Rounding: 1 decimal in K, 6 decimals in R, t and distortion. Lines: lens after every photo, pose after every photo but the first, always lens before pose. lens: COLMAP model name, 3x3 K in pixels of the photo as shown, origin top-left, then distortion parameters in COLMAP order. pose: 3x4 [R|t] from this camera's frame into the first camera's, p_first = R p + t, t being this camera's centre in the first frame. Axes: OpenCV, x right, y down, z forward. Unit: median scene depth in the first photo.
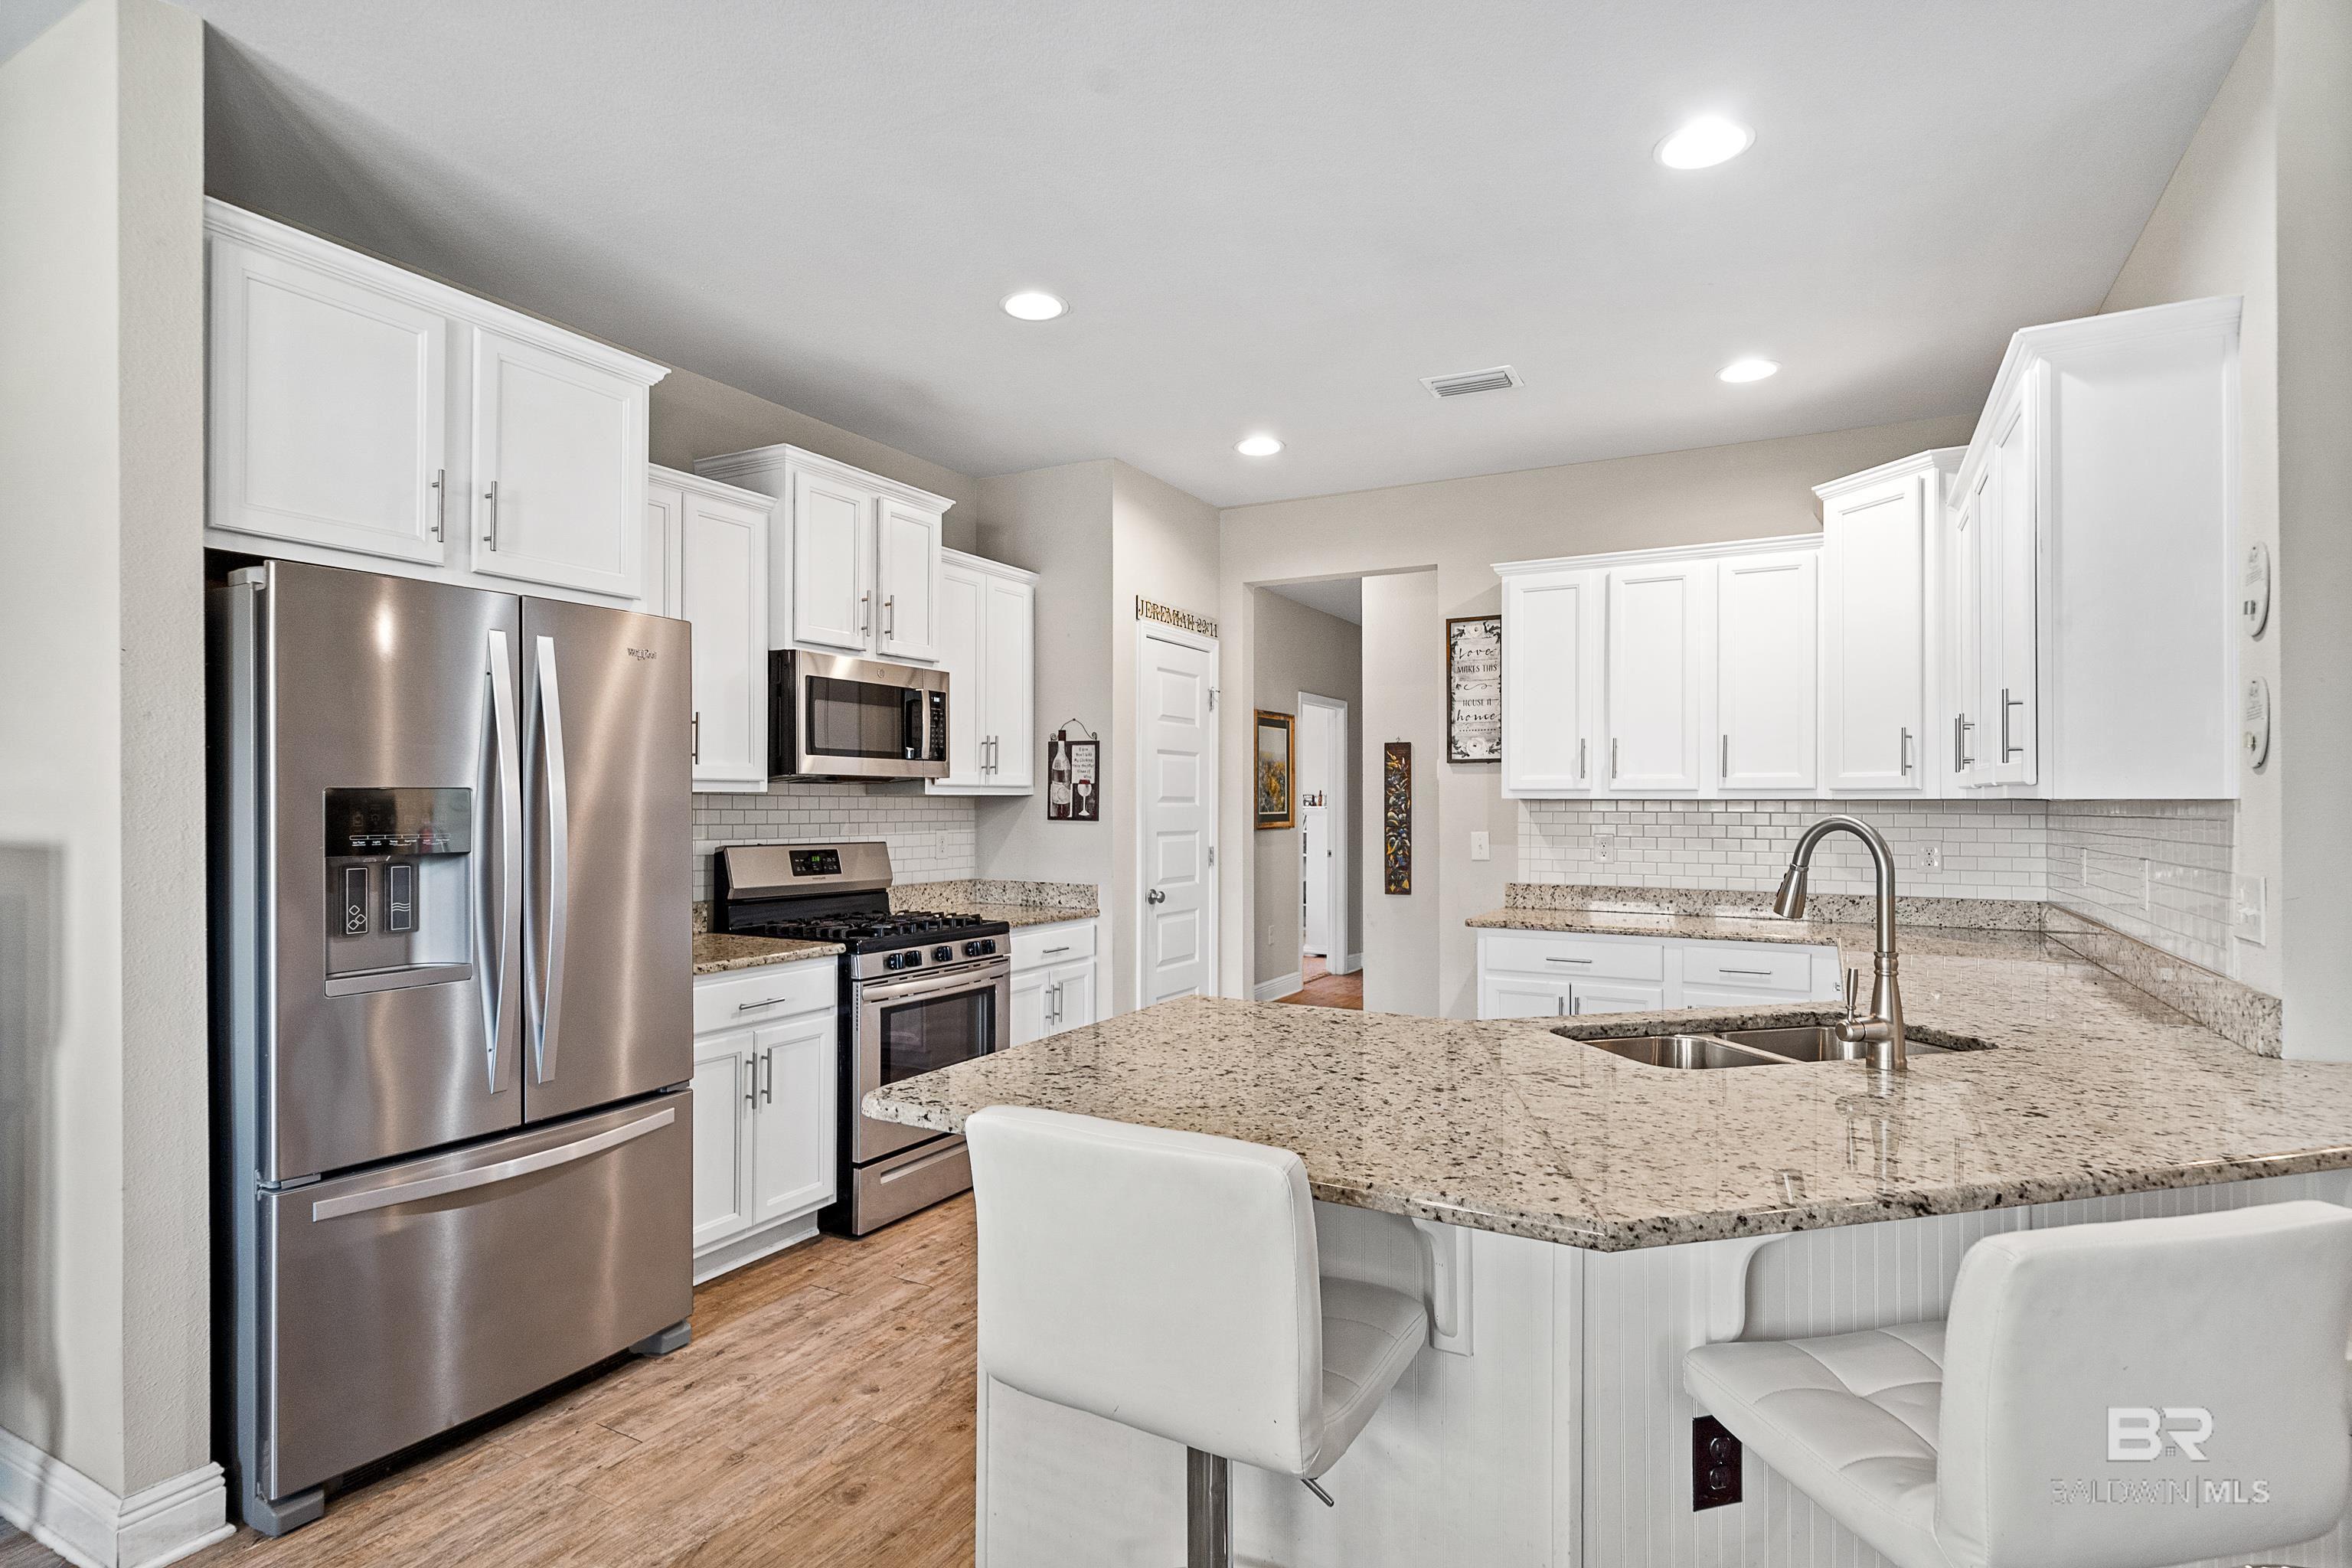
lens RADIAL K [[1160.4, 0, 1181.6], [0, 1160.4, 791.1], [0, 0, 1]] dist [0.001216, 0.000753]
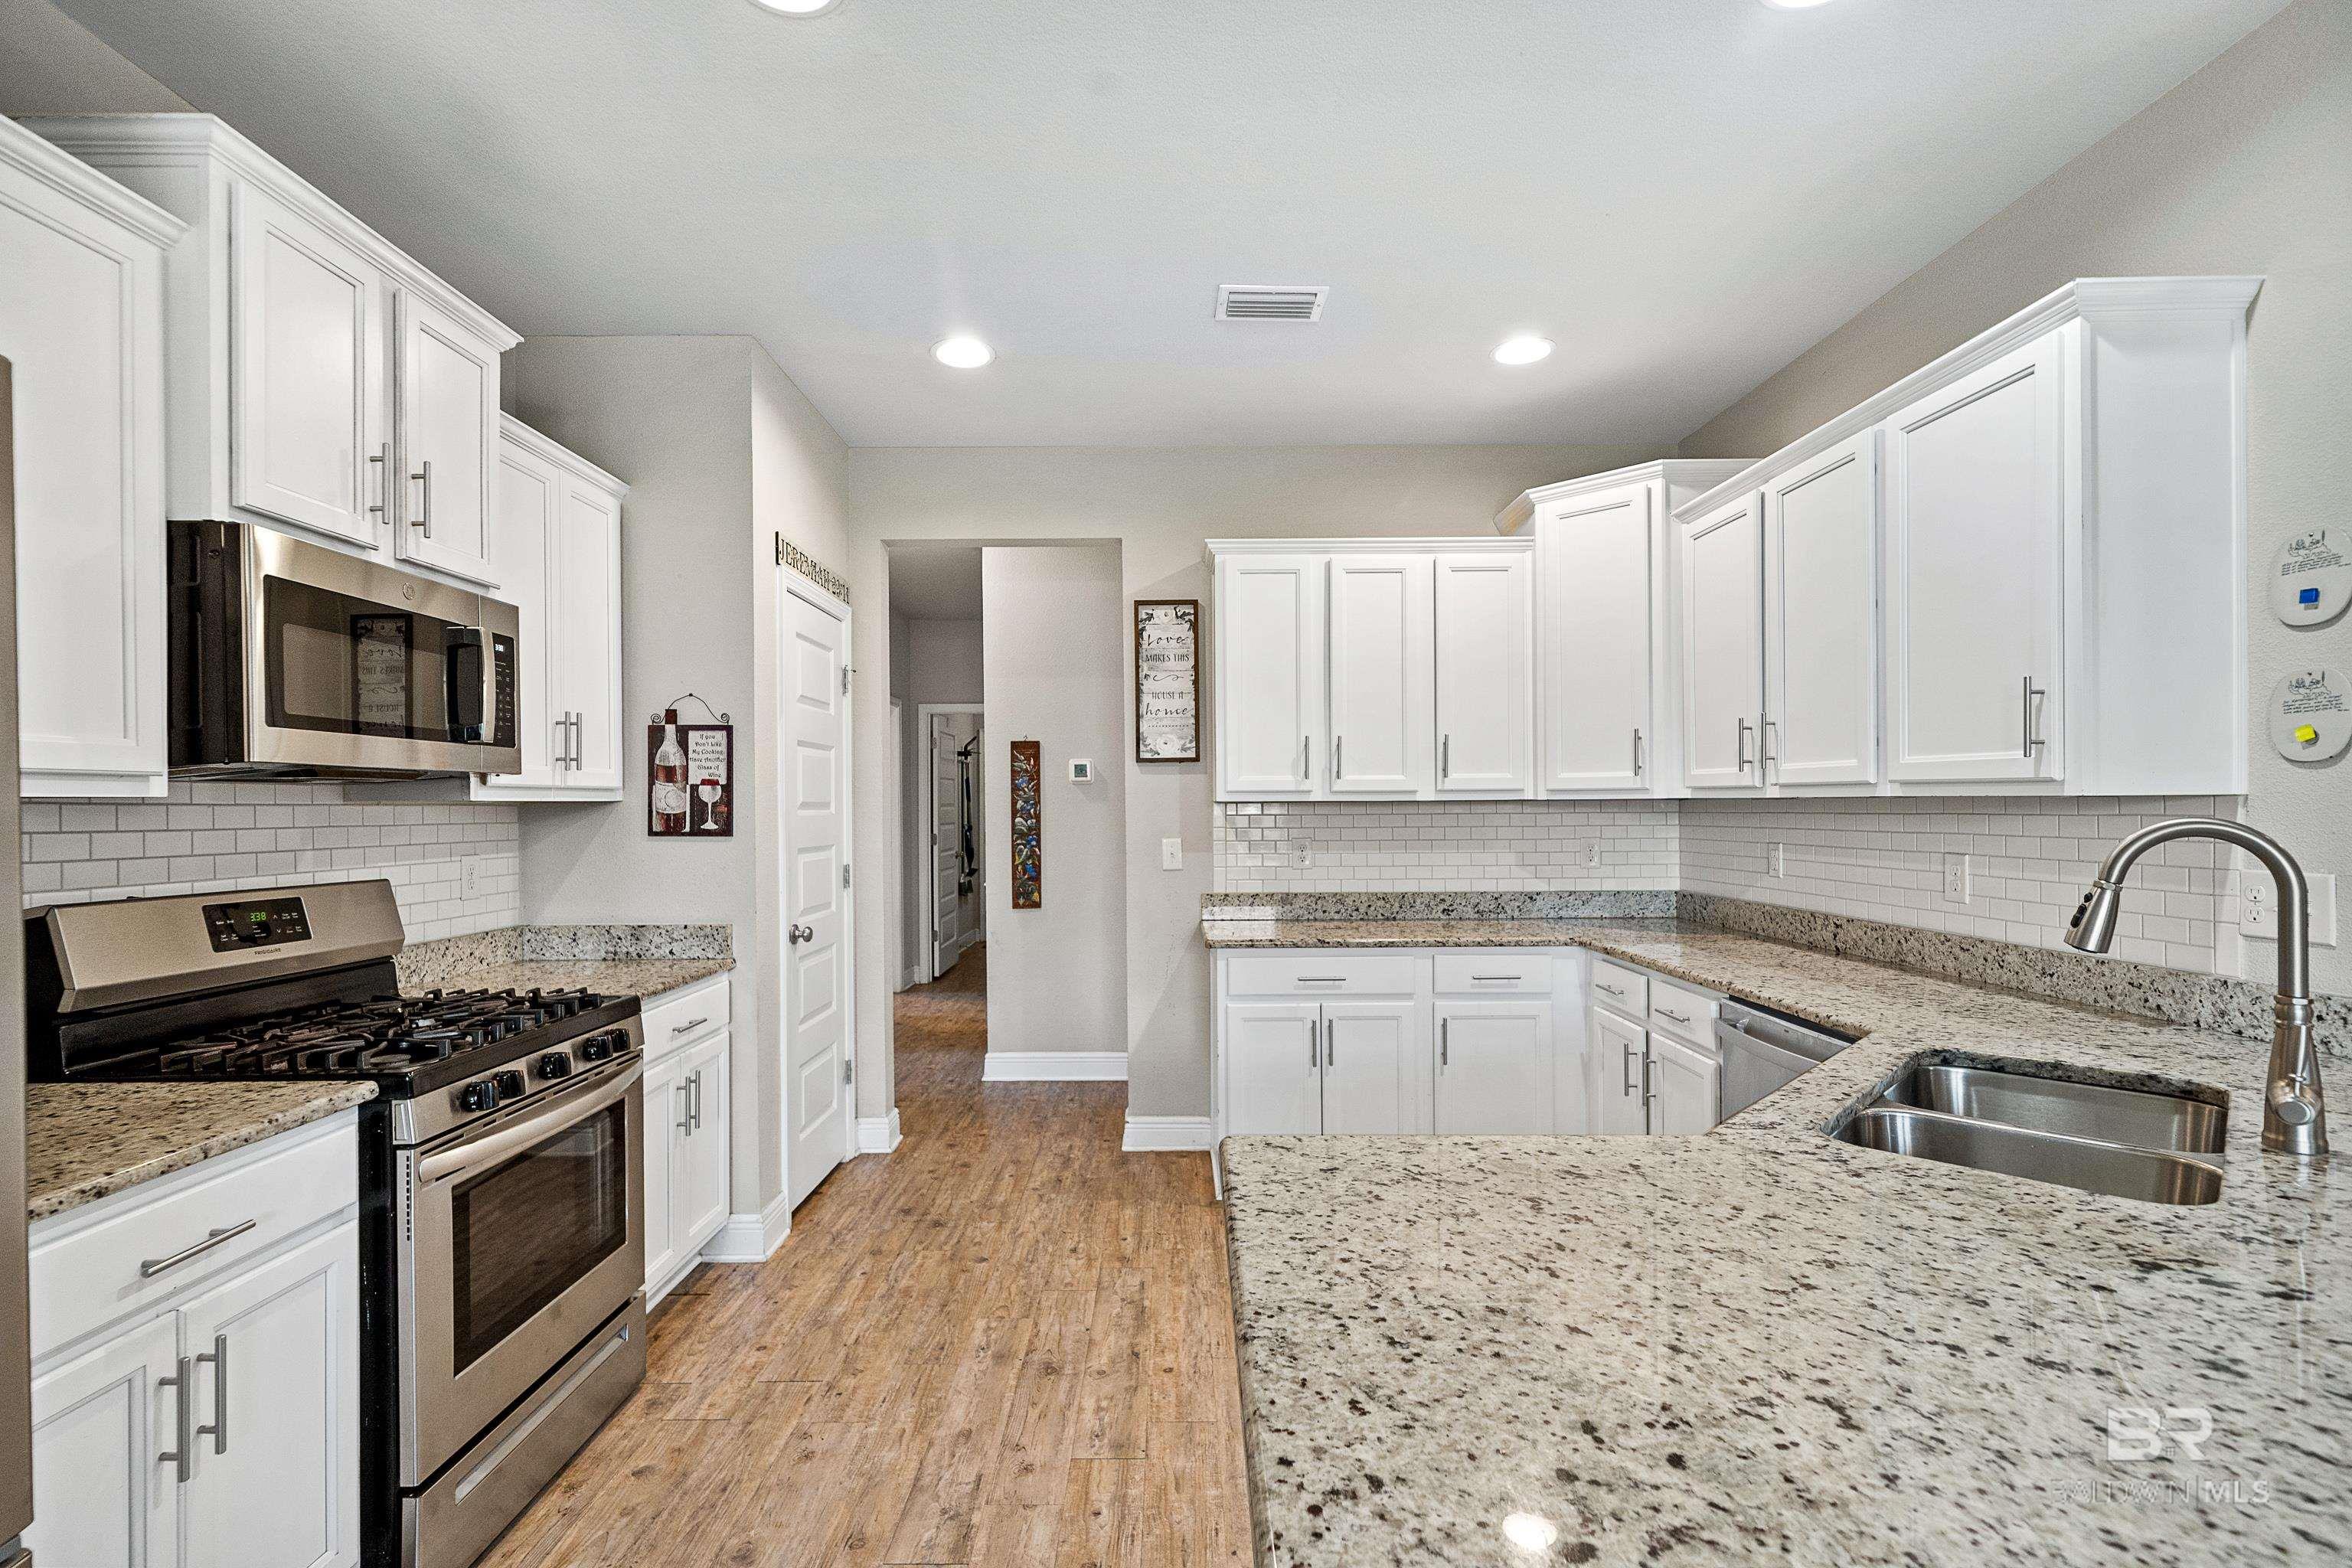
lens RADIAL K [[1056.5, 0, 1161.1], [0, 1056.5, 802.7], [0, 0, 1]] dist [0.001369, -0.000491]
pose [[0.881522, -0.007258, 0.472087, -0.157525], [0.004667, 0.999967, 0.006659, 0.001825], [-0.472120, -0.003666, 0.881527, 0.315816]]
